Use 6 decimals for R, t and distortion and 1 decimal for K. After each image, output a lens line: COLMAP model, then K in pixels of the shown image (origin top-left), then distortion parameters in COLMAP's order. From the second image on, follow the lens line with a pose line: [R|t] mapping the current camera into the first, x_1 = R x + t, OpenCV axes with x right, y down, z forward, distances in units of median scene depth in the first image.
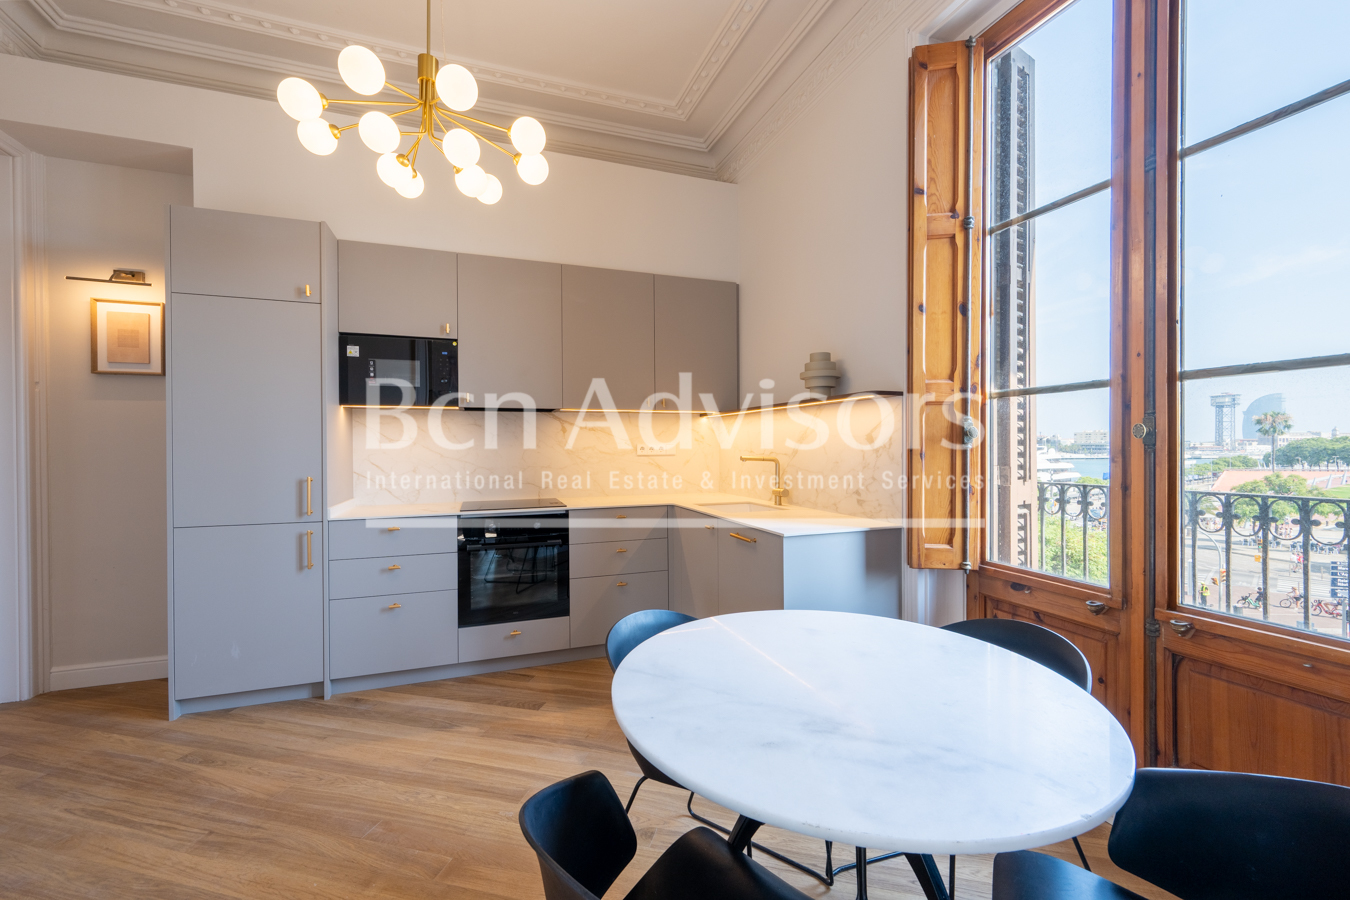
lens RADIAL K [[541.6, 0, 675.0], [0, 541.6, 450.0], [0, 0, 1]] dist [0.000622, 0.000055]
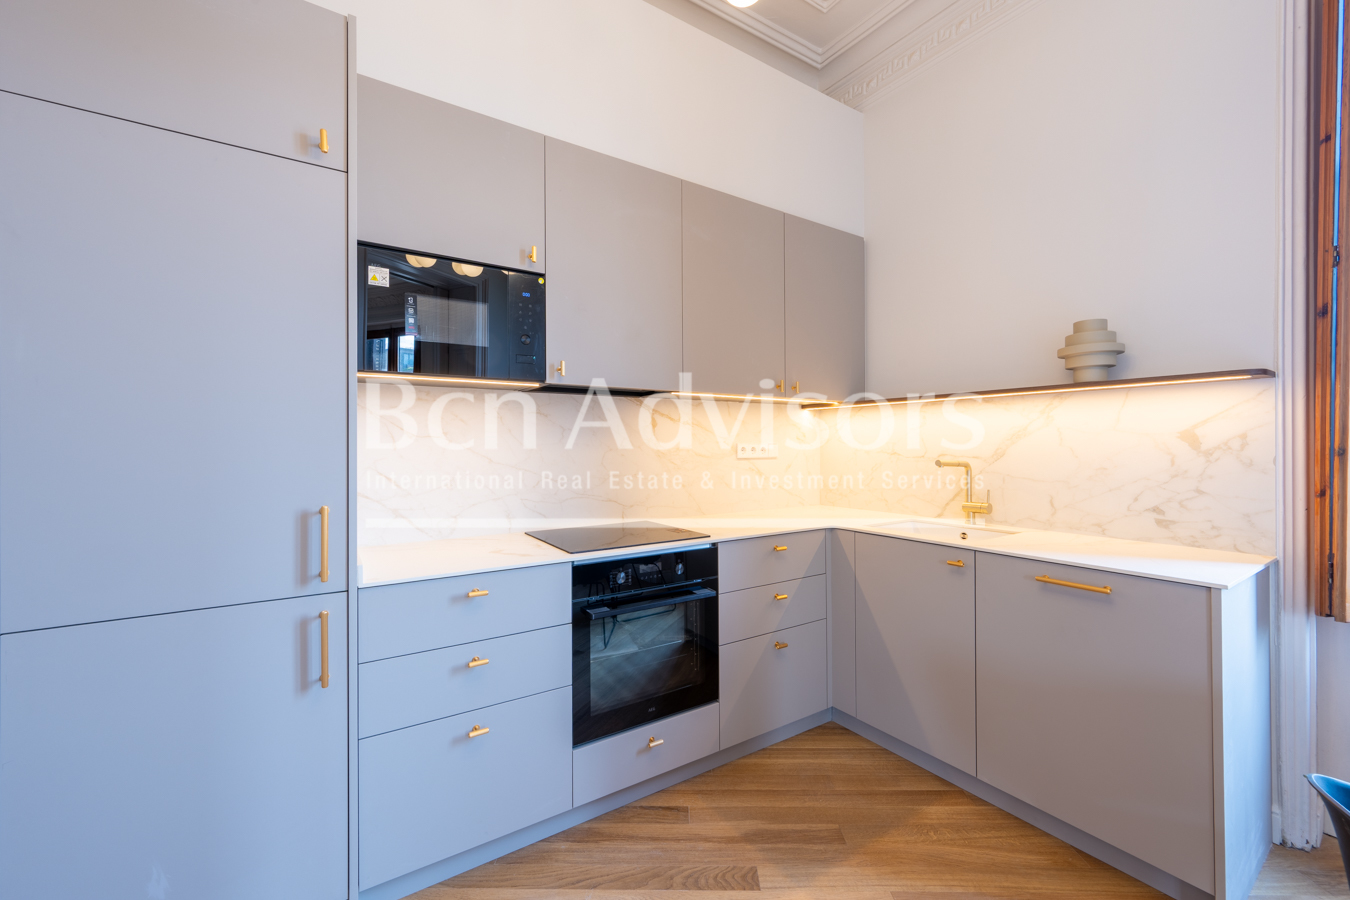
lens RADIAL K [[539.9, 0, 671.4], [0, 539.9, 446.1], [0, 0, 1]] dist [0.002716, 0.000171]
pose [[0.974991, 0.001222, 0.222240, -0.427430], [0.000512, 0.999970, -0.007744, -0.001979], [-0.222243, 0.007665, 0.974961, 0.391195]]
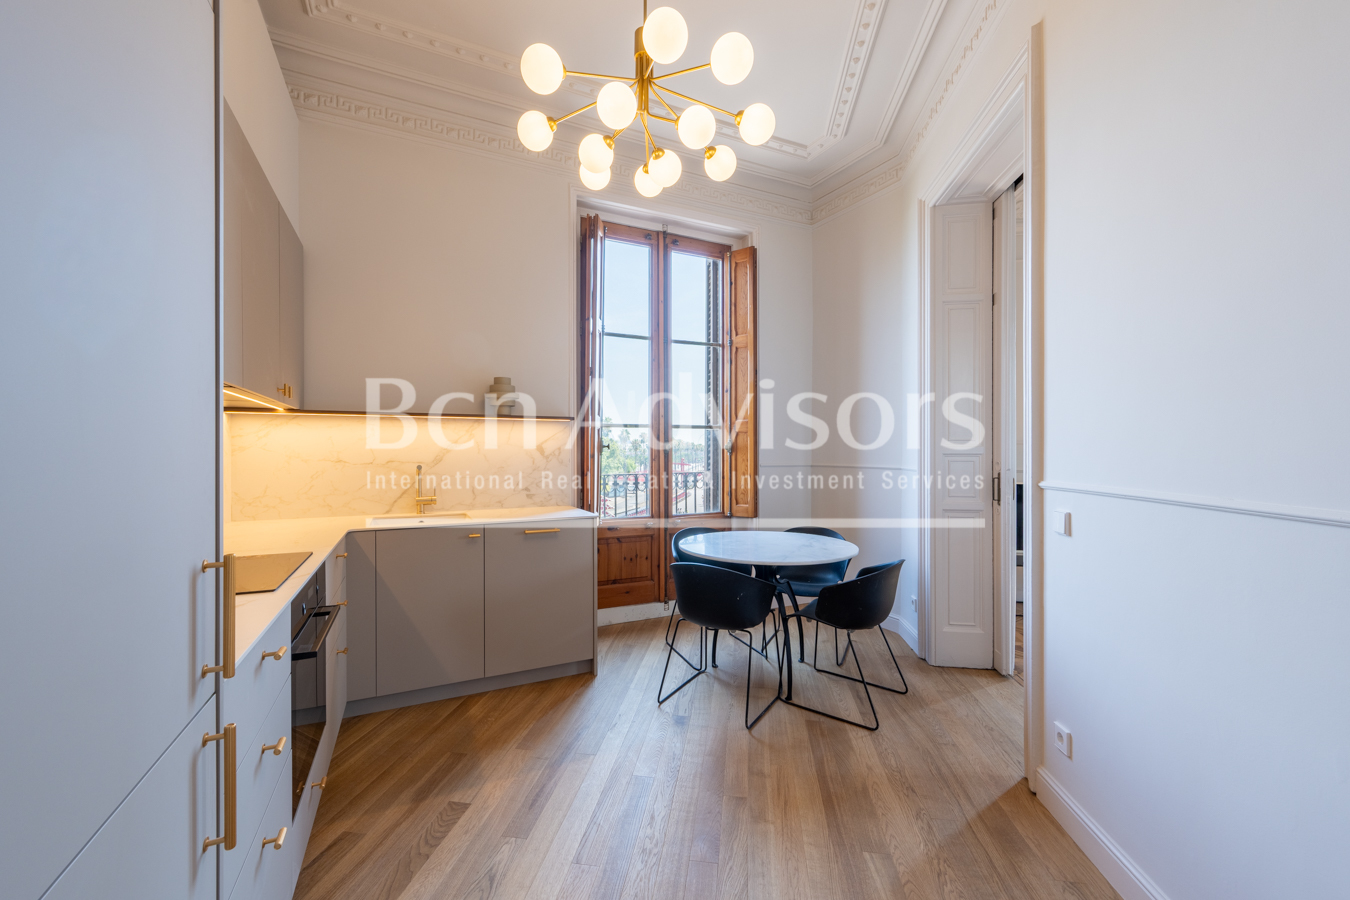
lens RADIAL K [[541.6, 0, 675.0], [0, 541.6, 450.0], [0, 0, 1]] dist [0.000622, 0.000055]
pose [[-0.097029, 0.004291, 0.995272, -0.923015], [0.009613, 0.999948, -0.003373, -0.007616], [-0.995235, 0.009241, -0.097066, 0.699817]]
